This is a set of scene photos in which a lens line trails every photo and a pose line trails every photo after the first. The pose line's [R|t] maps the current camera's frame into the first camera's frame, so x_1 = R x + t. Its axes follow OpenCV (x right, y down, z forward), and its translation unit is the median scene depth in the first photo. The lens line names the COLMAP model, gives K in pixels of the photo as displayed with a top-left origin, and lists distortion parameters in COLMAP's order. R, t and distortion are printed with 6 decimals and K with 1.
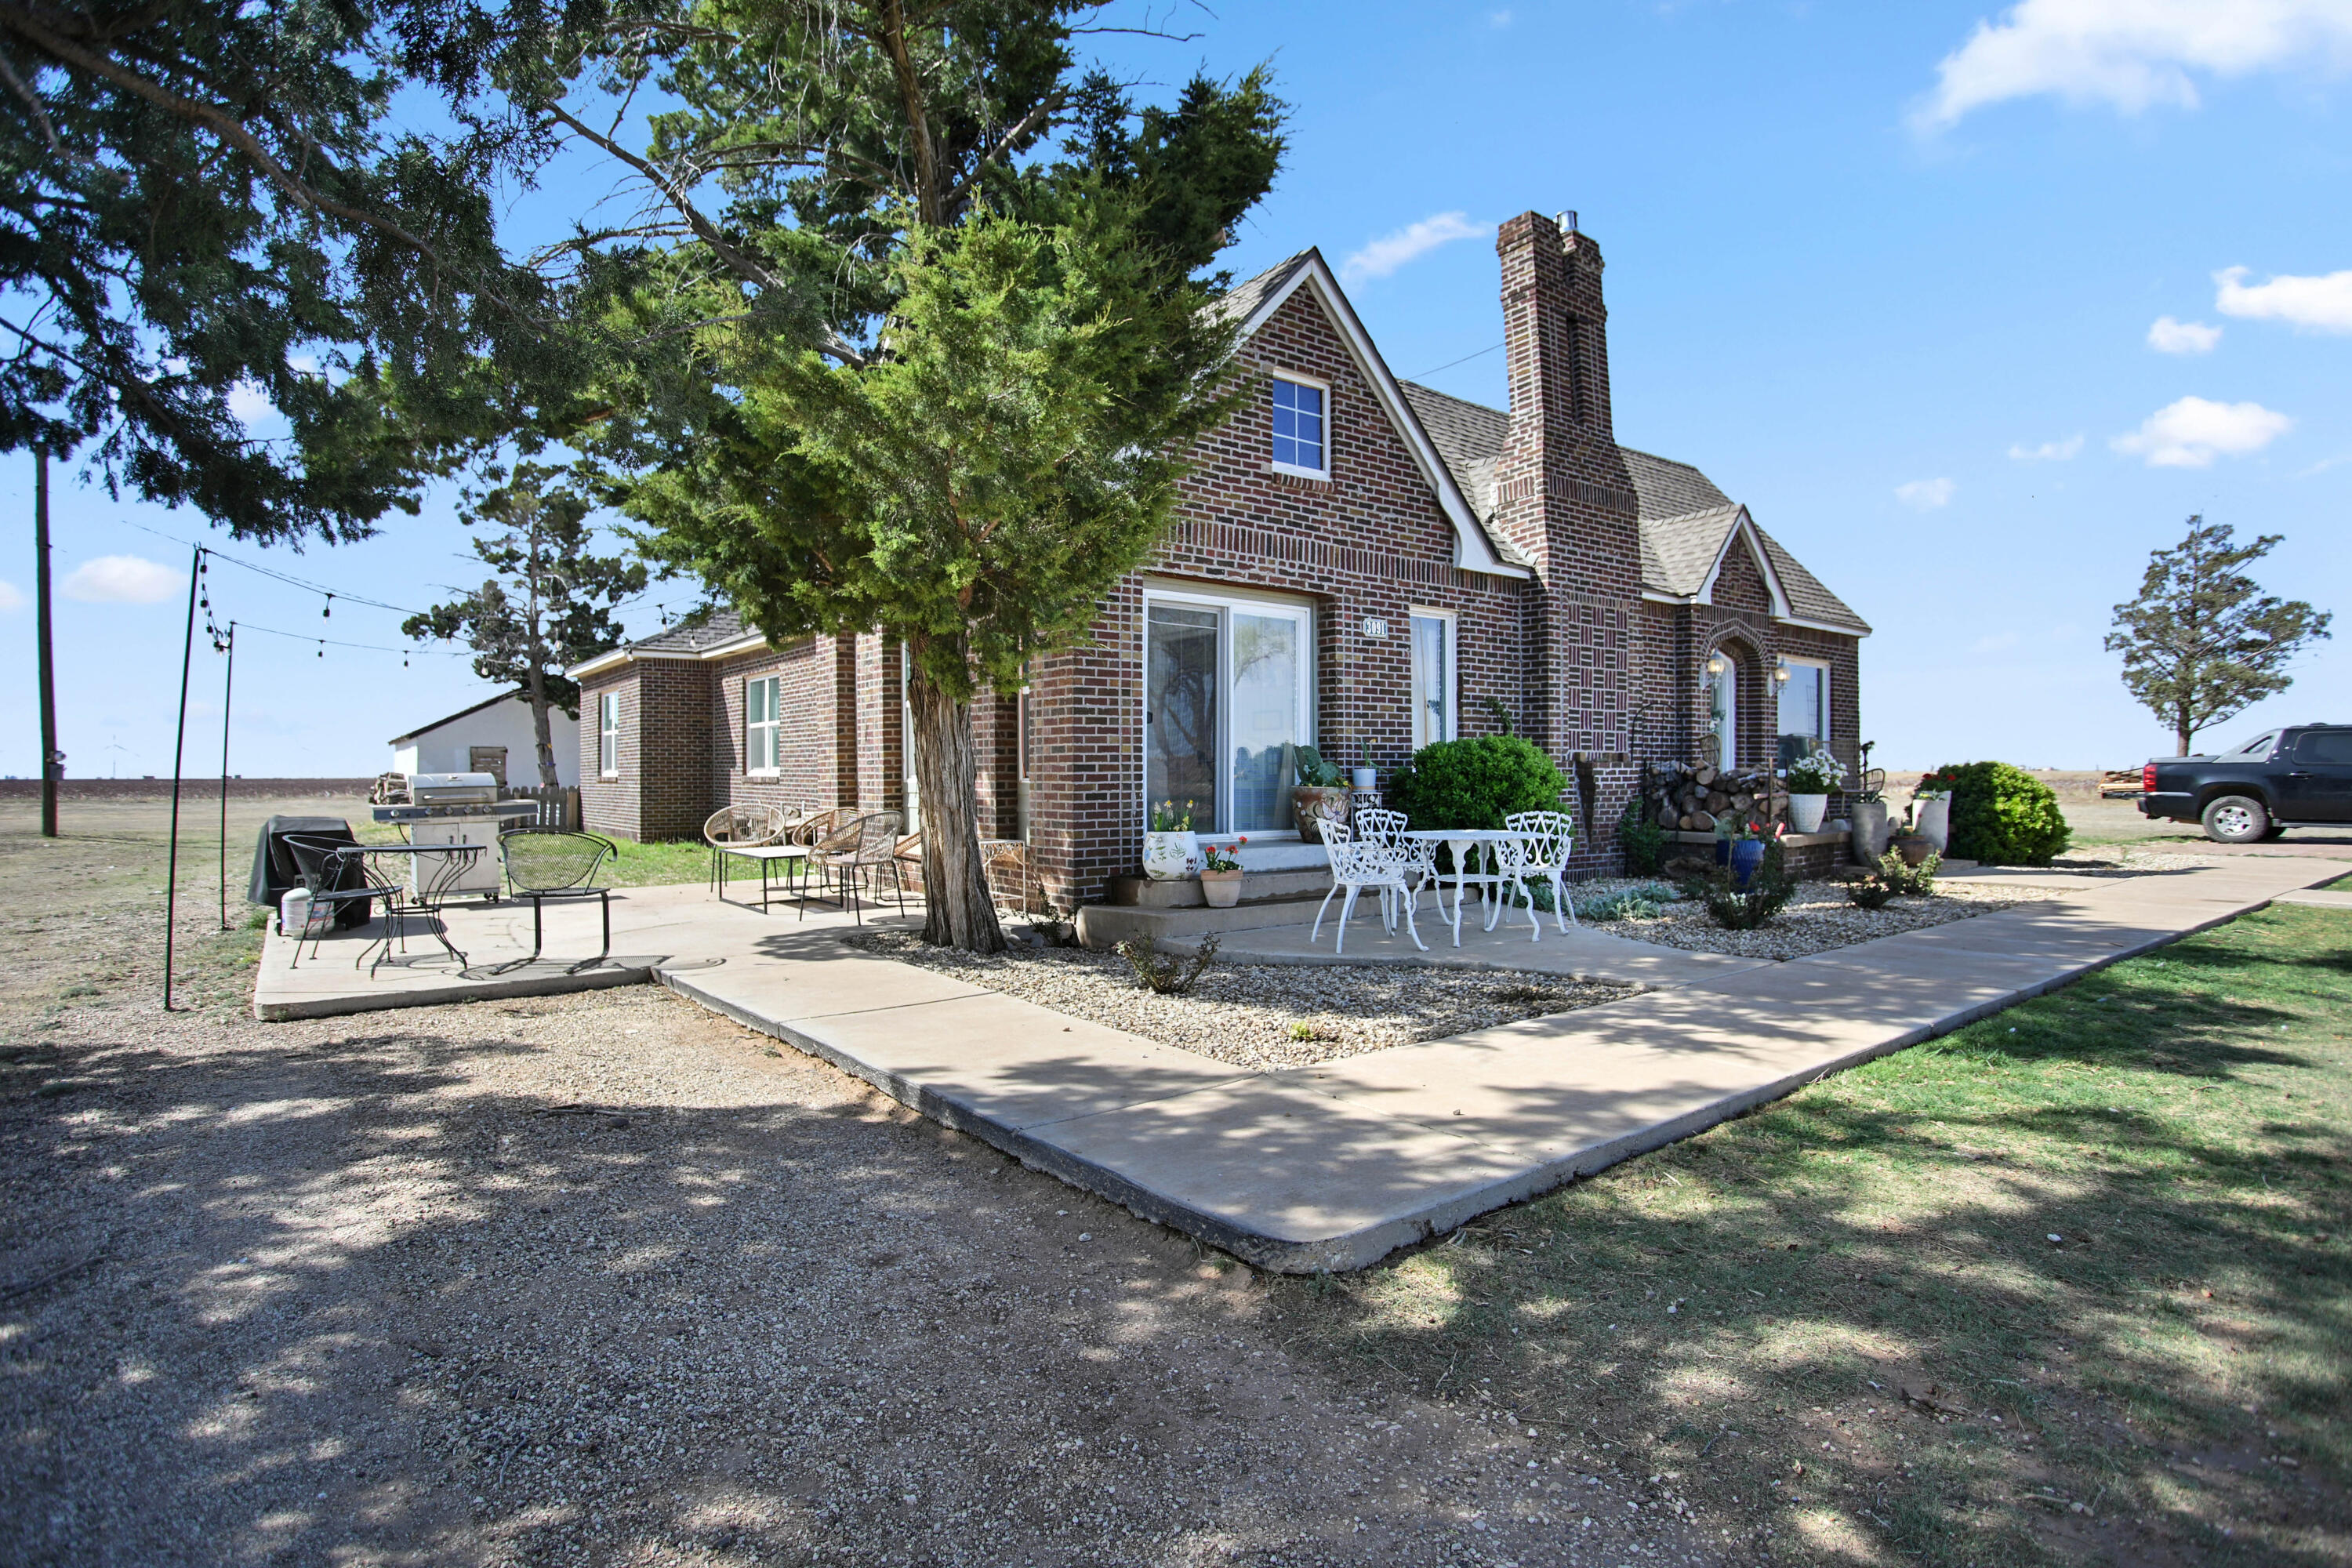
lens RADIAL K [[1191.9, 0, 1169.4], [0, 1191.9, 775.2], [0, 0, 1]] dist [-0.082430, 0.035788]
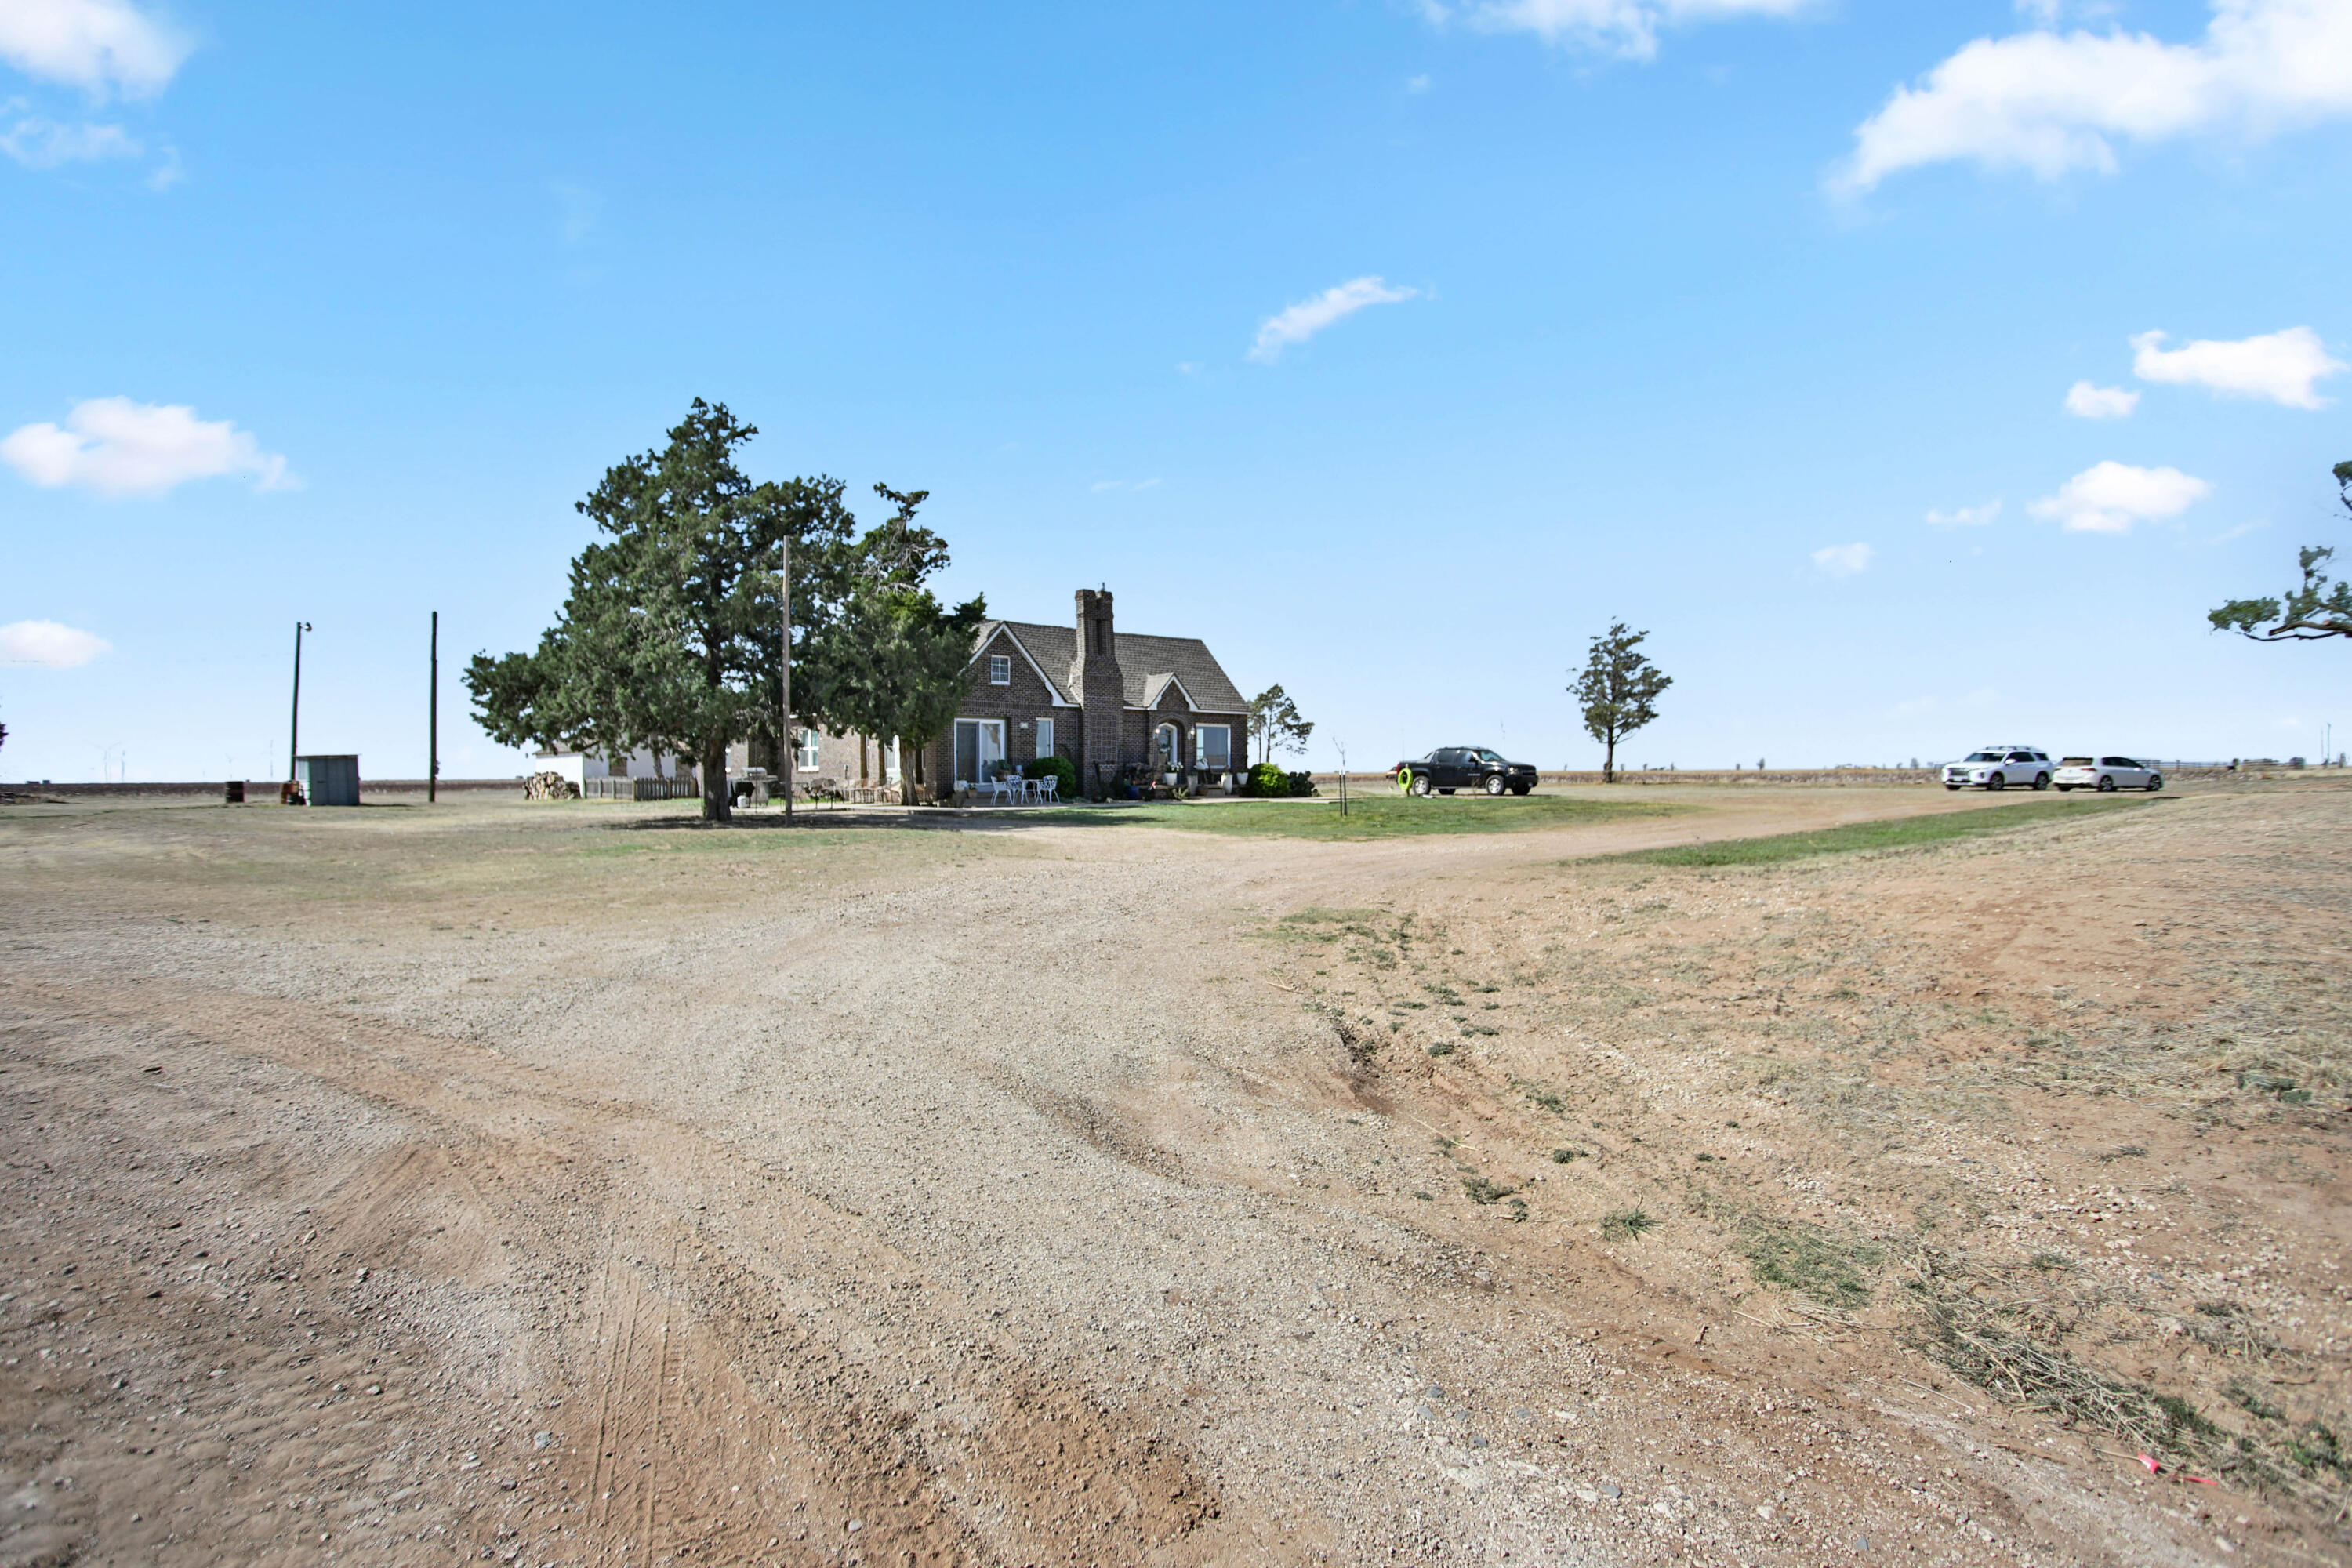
lens RADIAL K [[1191.9, 0, 1169.4], [0, 1191.9, 775.2], [0, 0, 1]] dist [-0.082430, 0.035788]
pose [[0.994775, -0.004203, 0.102004, 0.226026], [0.004438, 0.999988, -0.002075, 0.030486], [-0.101994, 0.002517, 0.994782, -2.376868]]
